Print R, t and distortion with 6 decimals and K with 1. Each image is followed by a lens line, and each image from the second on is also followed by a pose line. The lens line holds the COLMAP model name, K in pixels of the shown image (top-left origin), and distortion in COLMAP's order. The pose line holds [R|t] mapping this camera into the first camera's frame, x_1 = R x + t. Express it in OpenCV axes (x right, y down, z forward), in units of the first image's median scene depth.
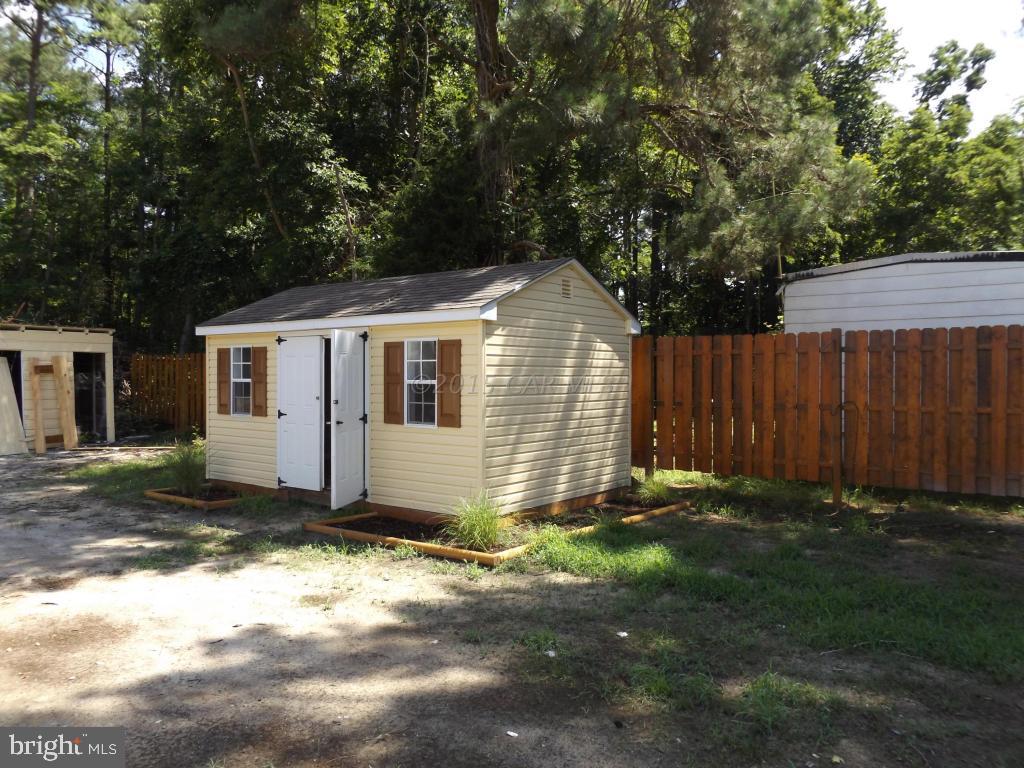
lens RADIAL K [[762.5, 0, 511.9], [0, 762.5, 385.9], [0, 0, 1]] dist [-0.011643, 0.009227]
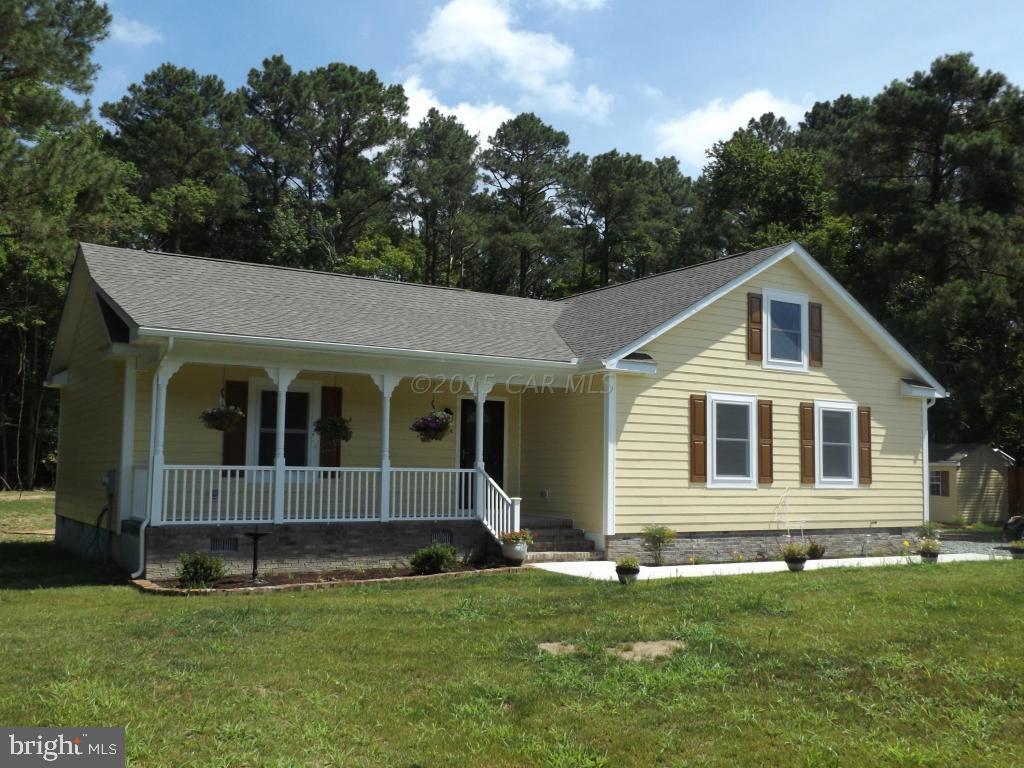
lens RADIAL K [[996.7, 0, 509.3], [0, 996.7, 386.9], [0, 0, 1]] dist [-0.010758, 0.000000]
pose [[0.938617, -0.010161, -0.344810, -0.344690], [-0.019641, 0.996370, -0.082828, -0.024317], [0.344400, 0.084516, 0.935011, -3.613309]]
